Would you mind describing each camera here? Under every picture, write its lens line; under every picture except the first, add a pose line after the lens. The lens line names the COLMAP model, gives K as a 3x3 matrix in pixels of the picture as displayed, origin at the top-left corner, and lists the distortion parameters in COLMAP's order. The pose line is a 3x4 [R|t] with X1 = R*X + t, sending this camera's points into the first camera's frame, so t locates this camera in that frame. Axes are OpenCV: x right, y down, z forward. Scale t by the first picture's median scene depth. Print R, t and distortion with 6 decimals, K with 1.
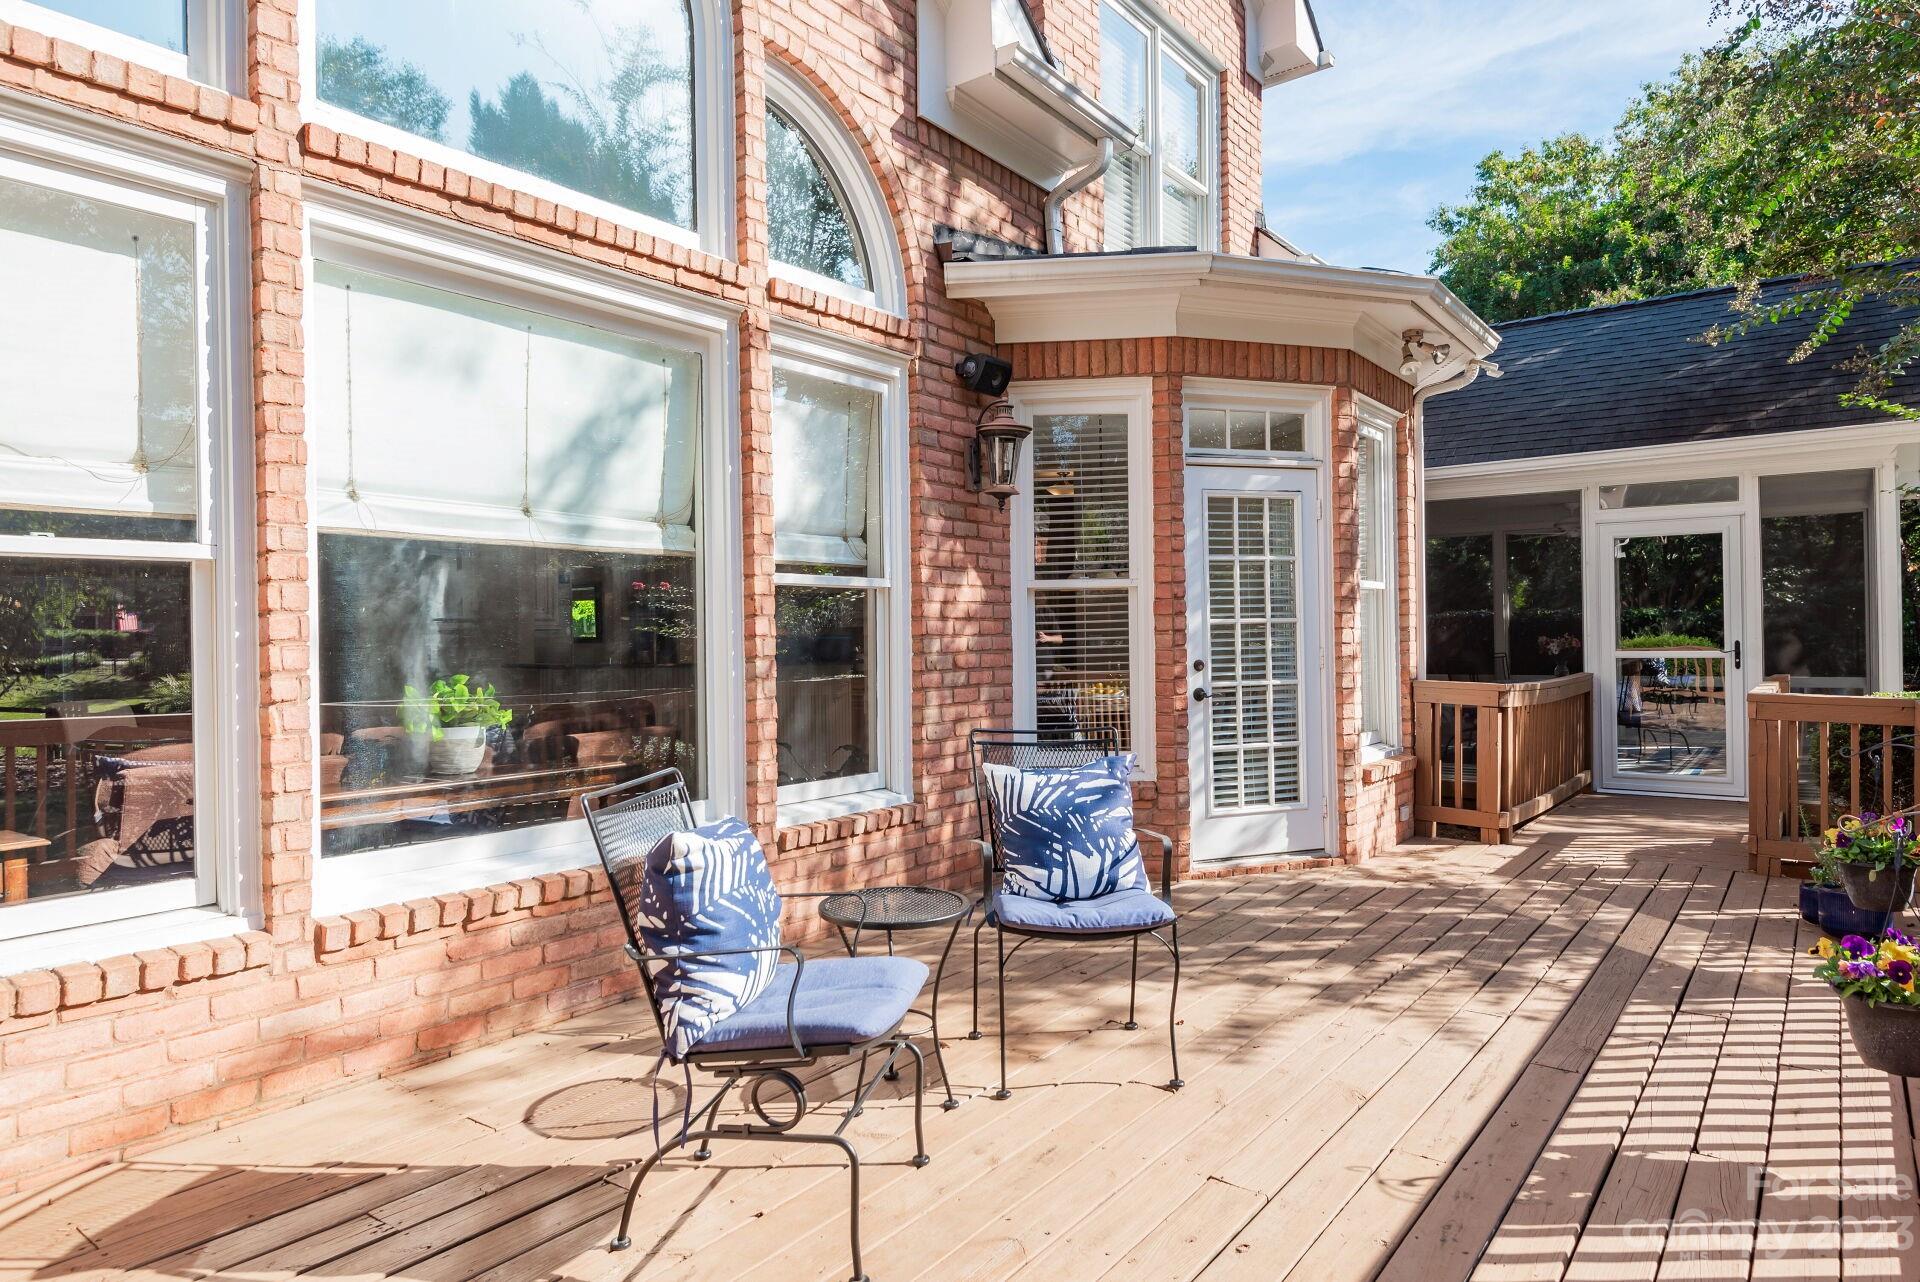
lens RADIAL K [[1177.5, 0, 949.8], [0, 1177.5, 634.6], [0, 0, 1]] dist [0.009264, -0.000964]
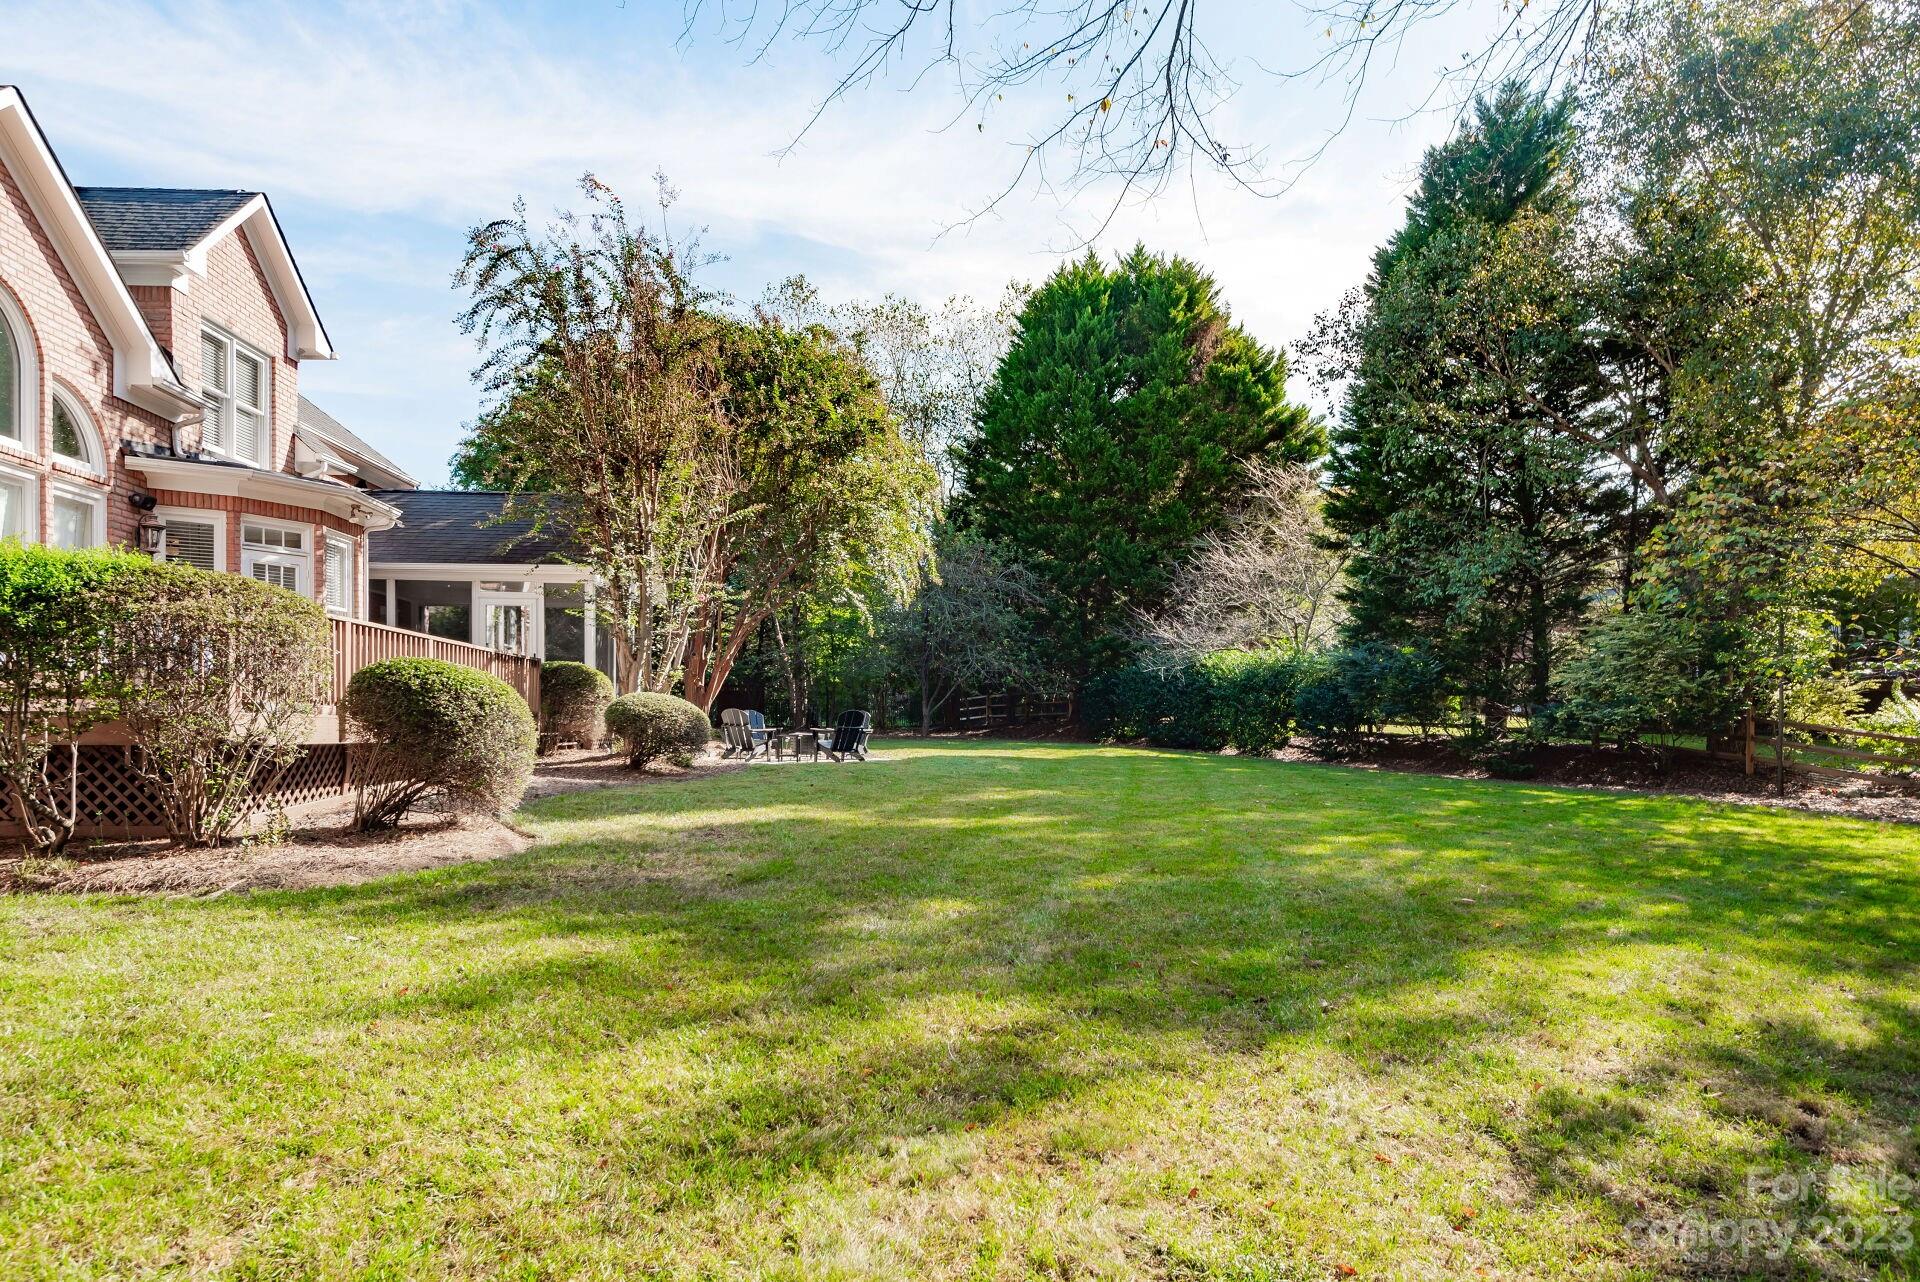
lens RADIAL K [[1160.7, 0, 1007.3], [0, 1160.7, 725.5], [0, 0, 1]] dist [0.005261, 0.001532]
pose [[0.734068, 0.013423, 0.678944, -0.321846], [-0.007412, 0.999903, -0.011755, 0.286544], [-0.679036, 0.003597, 0.734096, -2.211325]]
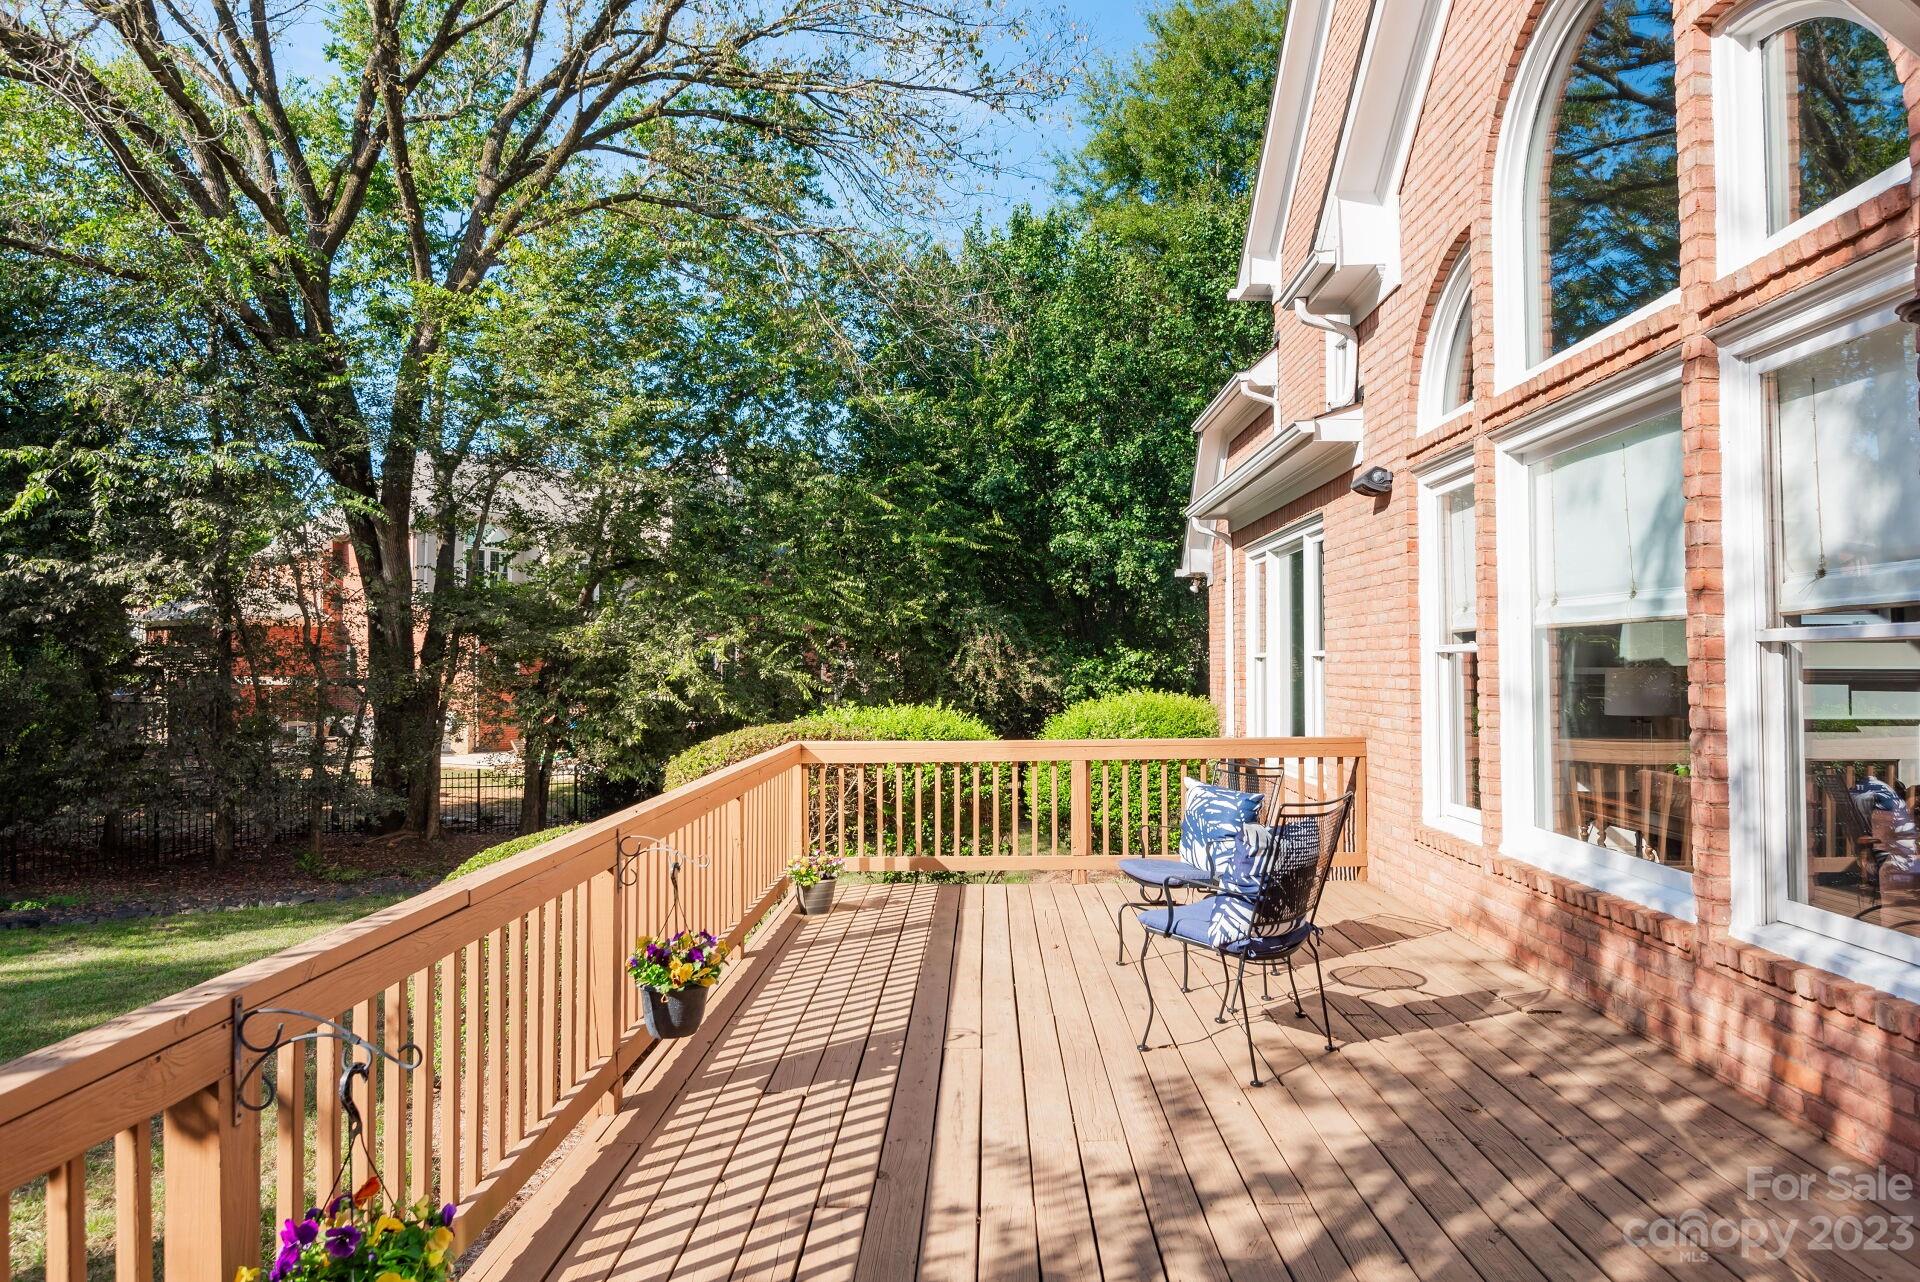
lens RADIAL K [[1177.5, 0, 957.5], [0, 1177.5, 641.2], [0, 0, 1]] dist [0.009264, -0.000964]
pose [[-0.812951, 0.000762, -0.582332, 0.764147], [0.010752, 0.999848, -0.013701, -0.038414], [0.582233, -0.017400, -0.812835, 1.325868]]
